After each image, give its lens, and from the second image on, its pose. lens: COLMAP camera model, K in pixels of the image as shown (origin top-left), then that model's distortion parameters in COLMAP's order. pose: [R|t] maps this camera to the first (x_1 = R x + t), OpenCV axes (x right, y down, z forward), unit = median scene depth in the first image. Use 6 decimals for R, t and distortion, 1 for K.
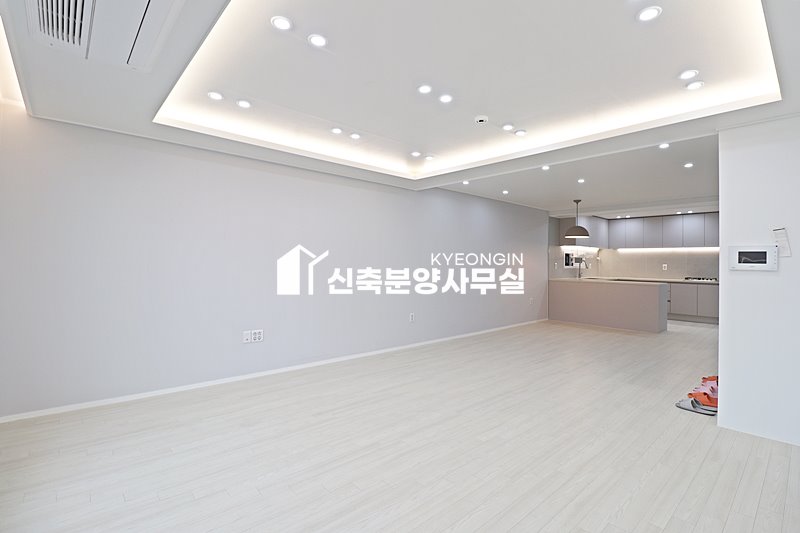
lens RADIAL K [[370.2, 0, 400.8], [0, 370.2, 258.8], [0, 0, 1]] dist [-0.001849, -0.011872]
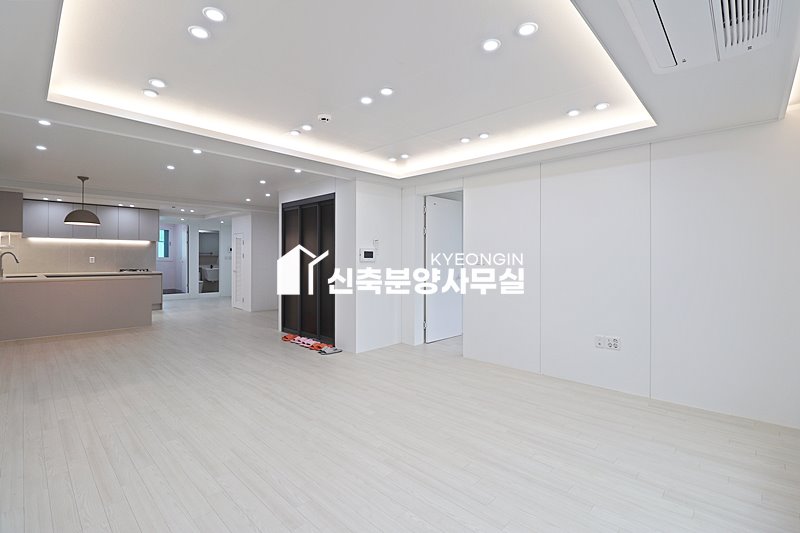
lens RADIAL K [[370.2, 0, 401.3], [0, 370.2, 260.0], [0, 0, 1]] dist [-0.001849, -0.011872]
pose [[-0.074050, -0.020377, 0.997046, -0.443486], [-0.012684, 0.999730, 0.019490, -0.007214], [-0.997174, -0.011203, -0.074289, 0.474681]]
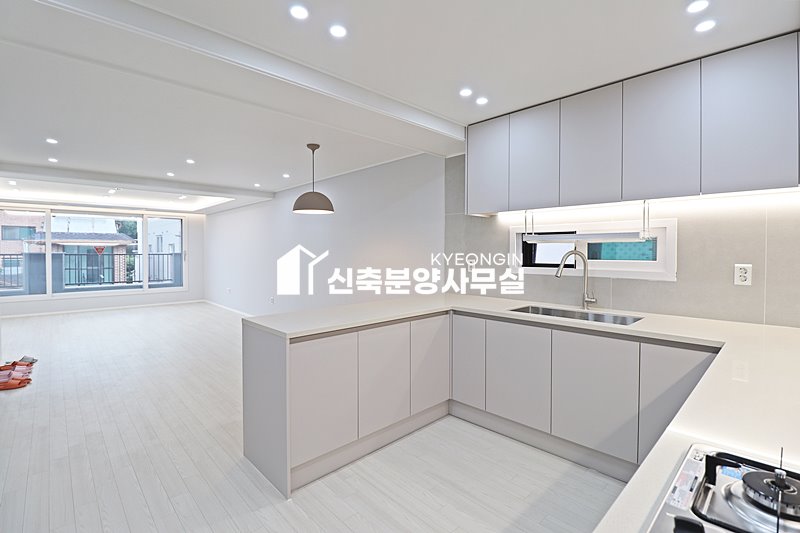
lens RADIAL K [[370.2, 0, 403.5], [0, 370.2, 258.7], [0, 0, 1]] dist [-0.001849, -0.011872]
pose [[0.037079, 0.004446, -0.999302, 1.295511], [0.008694, 0.999951, 0.004771, 0.013131], [0.999274, -0.008865, 0.037039, 1.390028]]
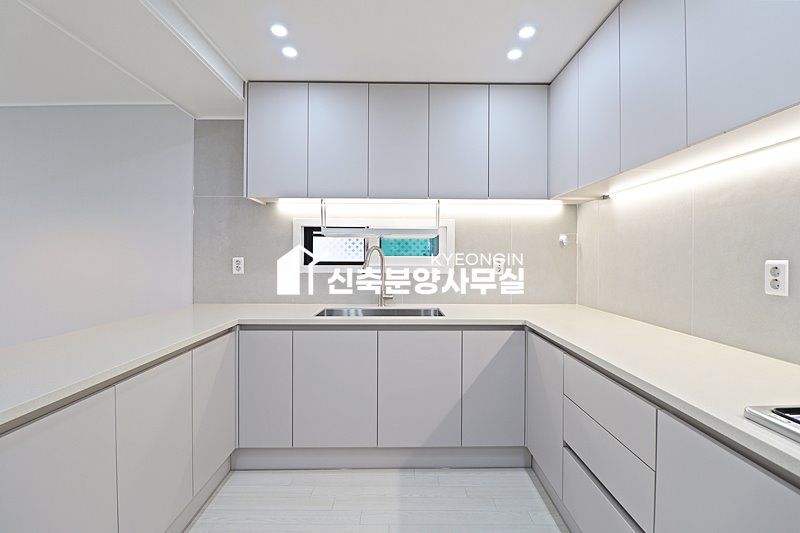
lens RADIAL K [[370.2, 0, 398.7], [0, 370.2, 259.1], [0, 0, 1]] dist [-0.001849, -0.011872]
pose [[0.751593, -0.009216, -0.659563, 1.144437], [0.013060, 0.999914, 0.000911, 0.023505], [0.659498, -0.009299, 0.751649, 1.297942]]
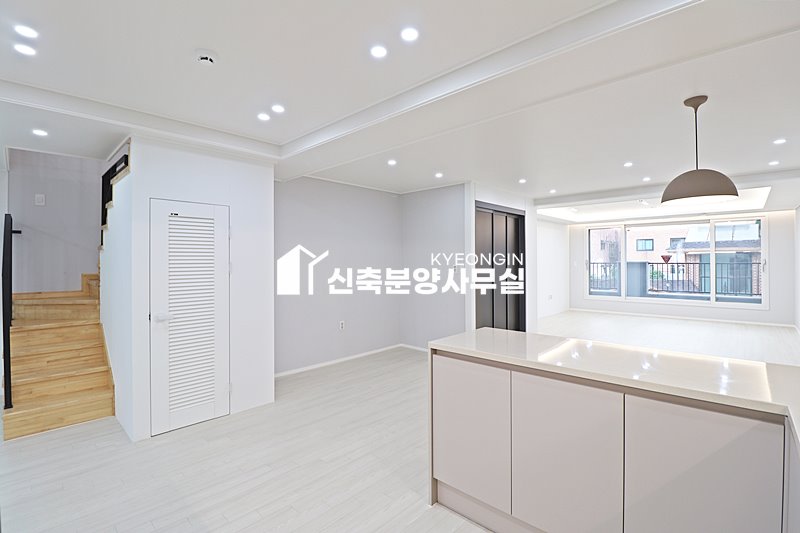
lens RADIAL K [[370.2, 0, 398.1], [0, 370.2, 260.8], [0, 0, 1]] dist [-0.001849, -0.011872]
pose [[-0.996143, -0.007895, -0.087388, 0.998654], [-0.006725, 0.999884, -0.013676, 0.009647], [0.087485, -0.013035, -0.996081, 1.662305]]
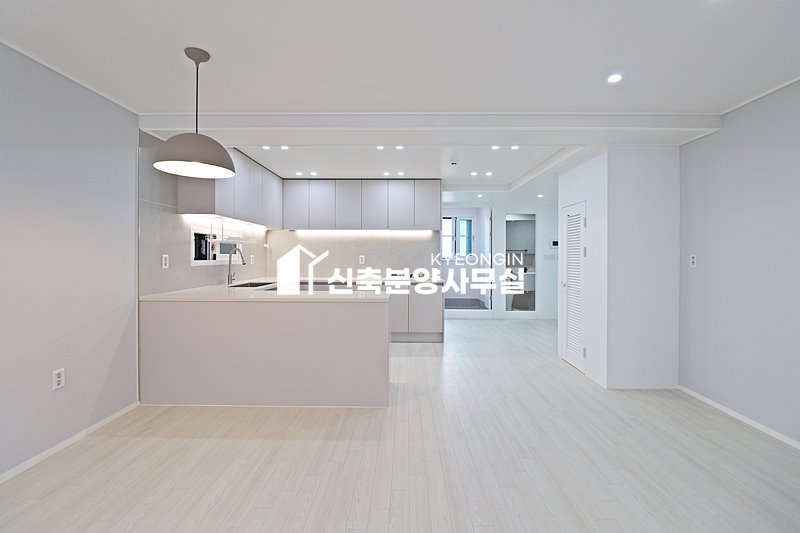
lens RADIAL K [[370.2, 0, 402.2], [0, 370.2, 258.6], [0, 0, 1]] dist [-0.001849, -0.011872]
pose [[0.671803, -0.015423, 0.740569, 0.450748], [0.000012, 0.999783, 0.020810, 0.011866], [-0.740730, -0.013972, 0.671658, 0.825044]]
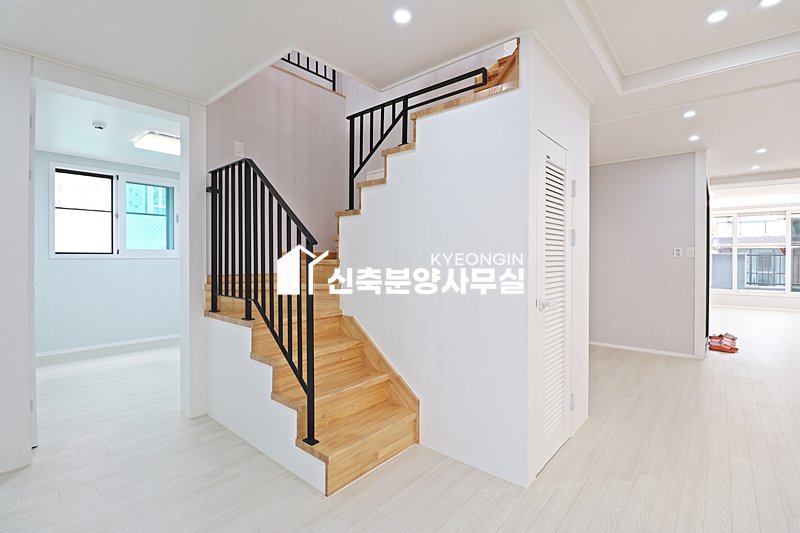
lens RADIAL K [[370.2, 0, 400.0], [0, 370.2, 259.8], [0, 0, 1]] dist [-0.001849, -0.011872]
pose [[-0.990952, -0.012383, -0.133643, 1.479125], [-0.011269, 0.999895, -0.009093, 0.047537], [0.133742, -0.007505, -0.990988, 1.448903]]
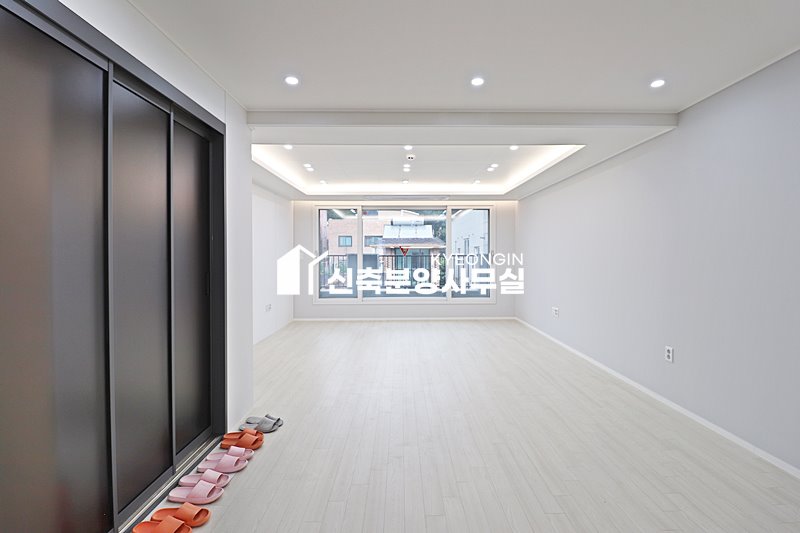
lens RADIAL K [[370.2, 0, 408.6], [0, 370.2, 256.0], [0, 0, 1]] dist [-0.001849, -0.011872]
pose [[-0.647706, -0.012093, -0.761794, 0.719391], [0.000567, 0.999866, -0.016355, 0.016540], [0.761890, -0.011025, -0.647613, 1.054177]]
